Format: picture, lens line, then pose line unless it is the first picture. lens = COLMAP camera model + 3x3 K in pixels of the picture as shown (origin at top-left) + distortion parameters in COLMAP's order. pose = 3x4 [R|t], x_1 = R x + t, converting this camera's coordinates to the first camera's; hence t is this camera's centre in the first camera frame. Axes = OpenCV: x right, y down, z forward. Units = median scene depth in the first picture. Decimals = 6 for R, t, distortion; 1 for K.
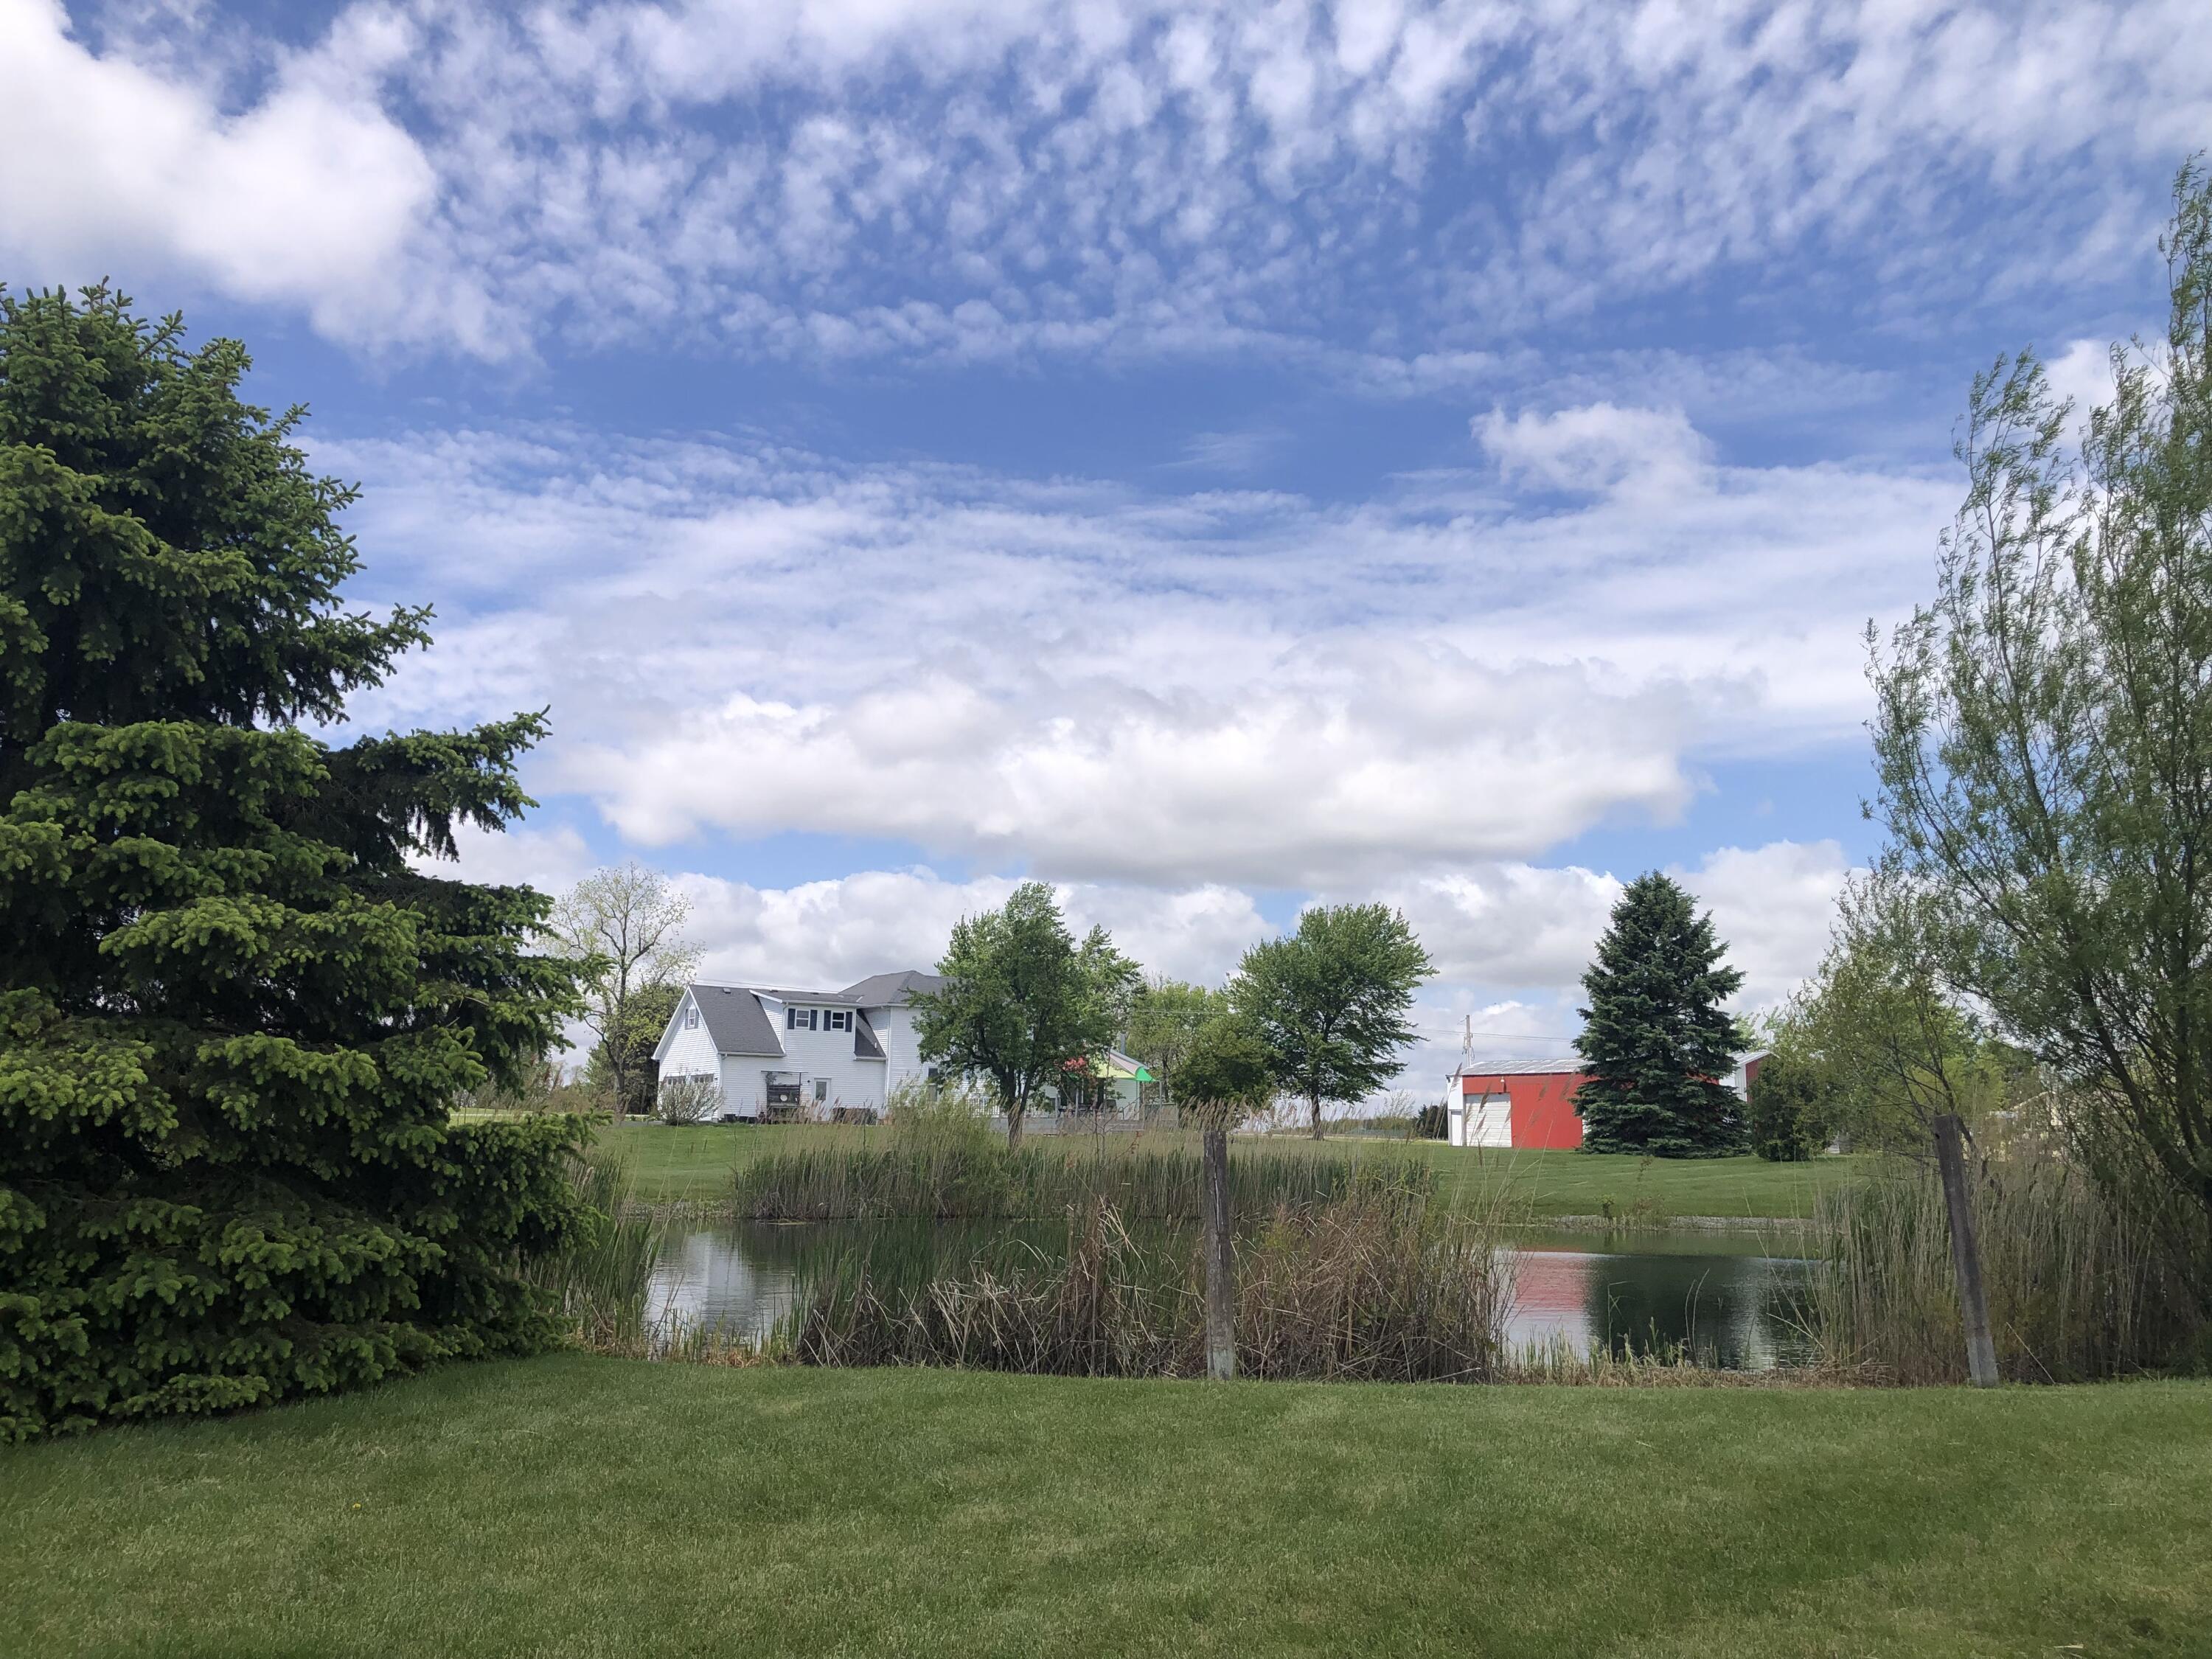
lens RADIAL K [[1804.0, 0, 1112.8], [0, 1804.0, 828.3], [0, 0, 1]] dist [0.044413, -0.032171]
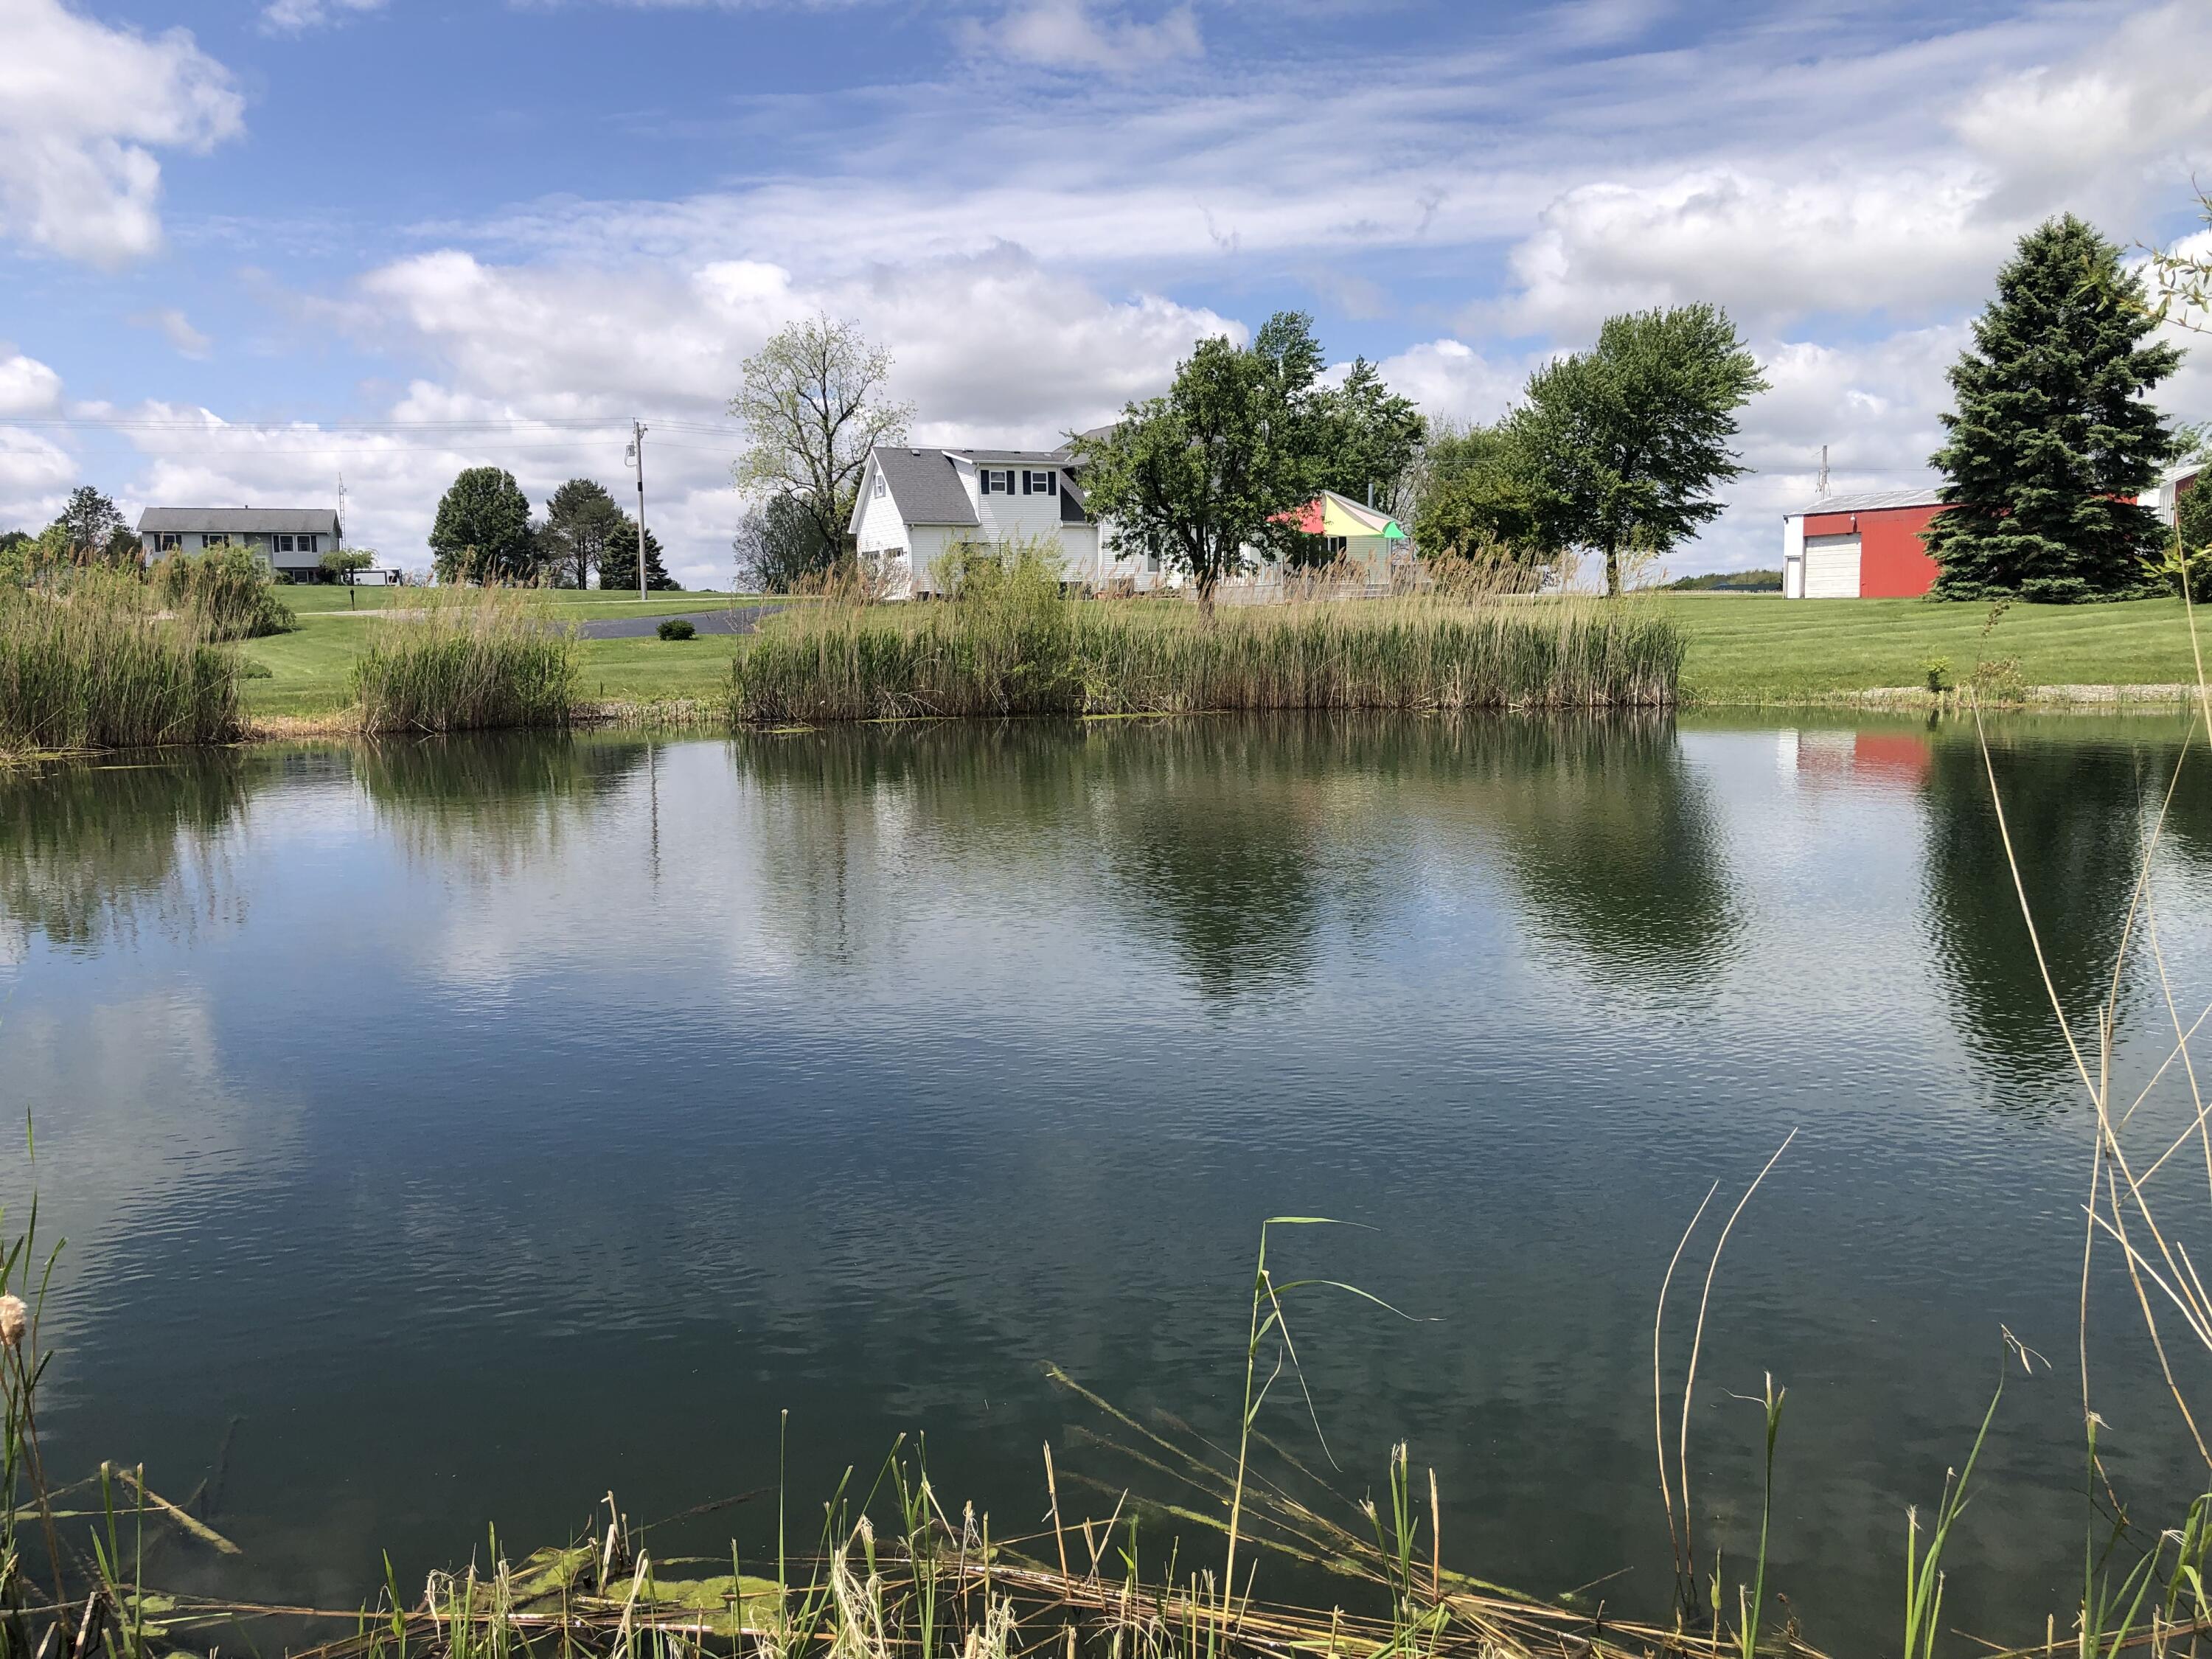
lens RADIAL K [[1804.0, 0, 1120.6], [0, 1804.0, 831.2], [0, 0, 1]] dist [0.044413, -0.032171]
pose [[0.981330, -0.008788, -0.192133, 0.061333], [0.063640, 0.957523, 0.281247, 0.028945], [0.181500, -0.288224, 0.940205, 0.158920]]
